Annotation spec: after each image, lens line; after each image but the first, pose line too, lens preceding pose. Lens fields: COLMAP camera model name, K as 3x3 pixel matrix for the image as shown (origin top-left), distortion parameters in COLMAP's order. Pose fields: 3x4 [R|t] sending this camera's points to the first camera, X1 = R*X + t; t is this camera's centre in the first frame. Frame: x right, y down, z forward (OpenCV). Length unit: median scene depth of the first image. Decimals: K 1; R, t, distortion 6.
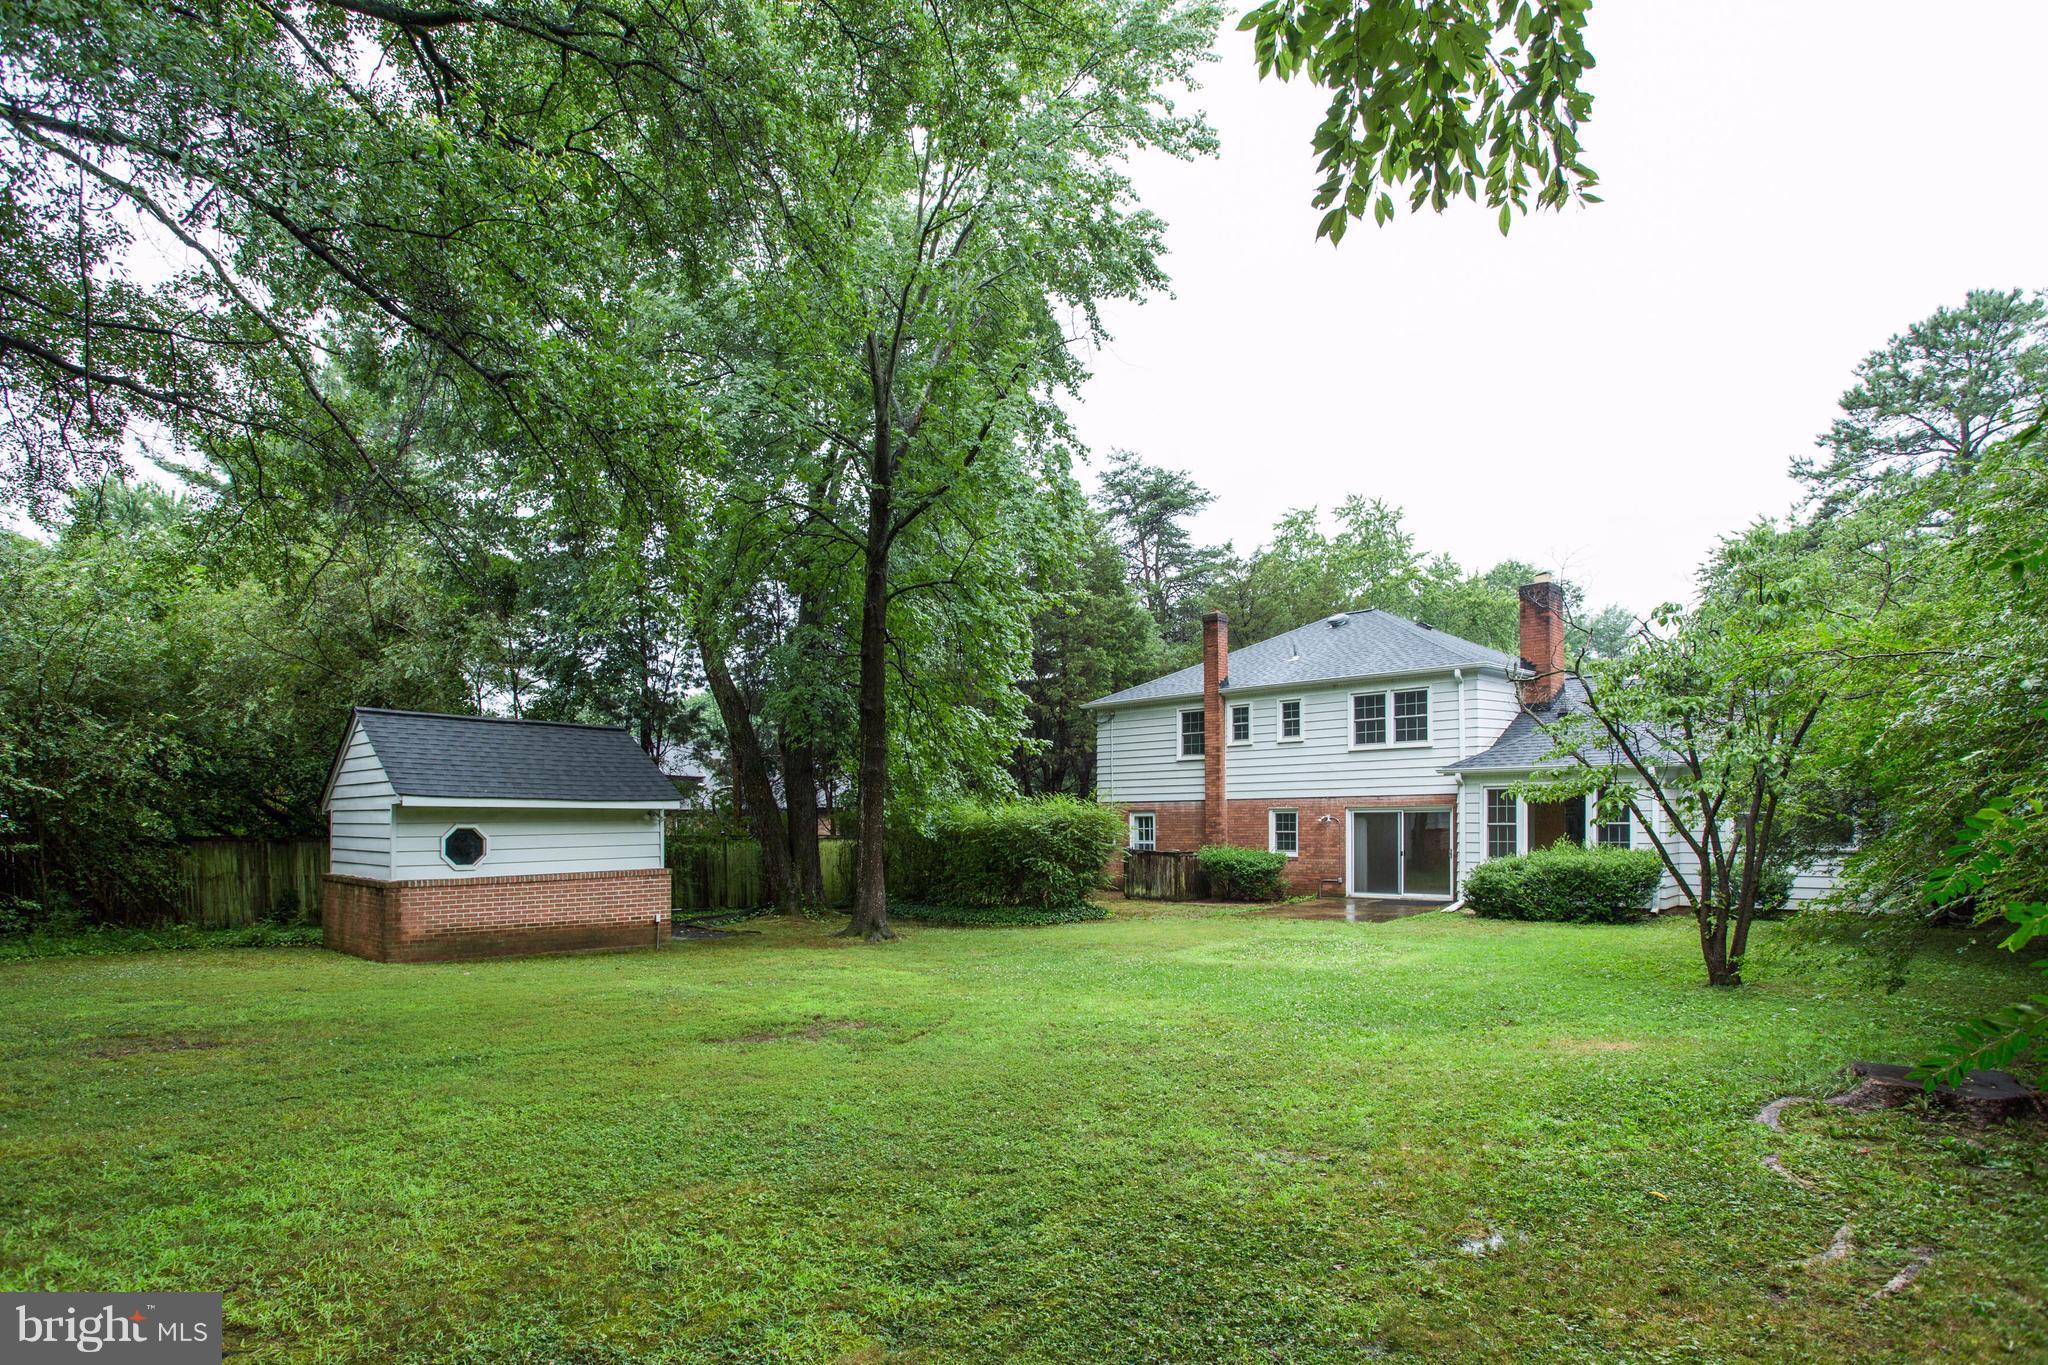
lens RADIAL K [[1412.8, 0, 1023.3], [0, 1412.8, 837.9], [0, 0, 1]] dist [-0.045404, 0.002151]
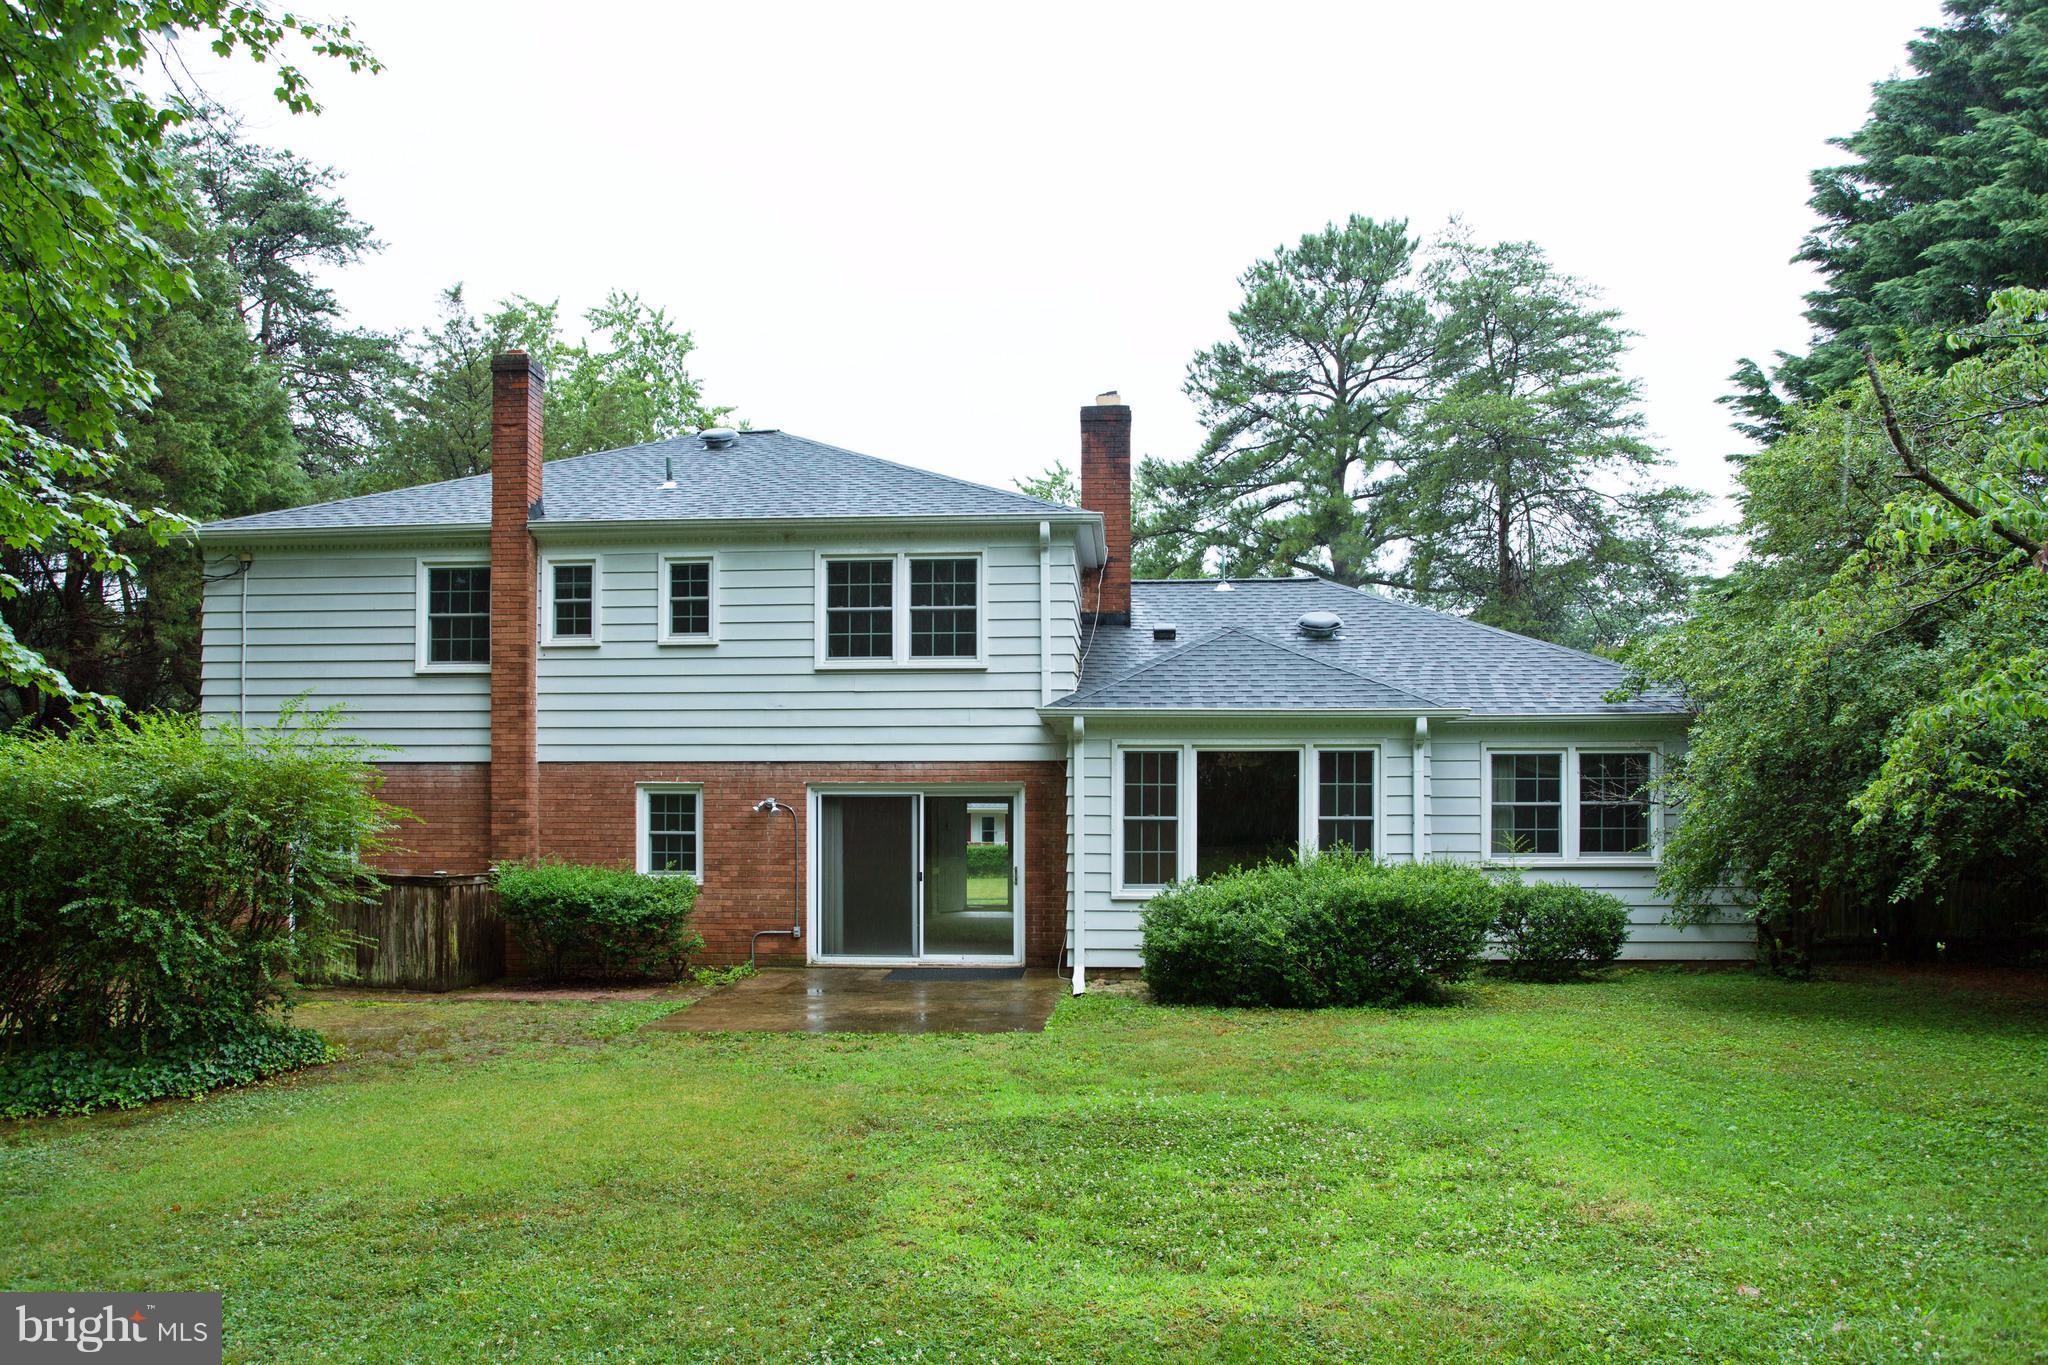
lens RADIAL K [[1412.8, 0, 1023.3], [0, 1412.8, 837.9], [0, 0, 1]] dist [-0.045404, 0.002151]
pose [[0.762749, 0.008998, 0.646632, -0.032491], [0.001844, 0.999869, -0.016089, 0.005420], [-0.646692, 0.013464, 0.762633, 0.557564]]
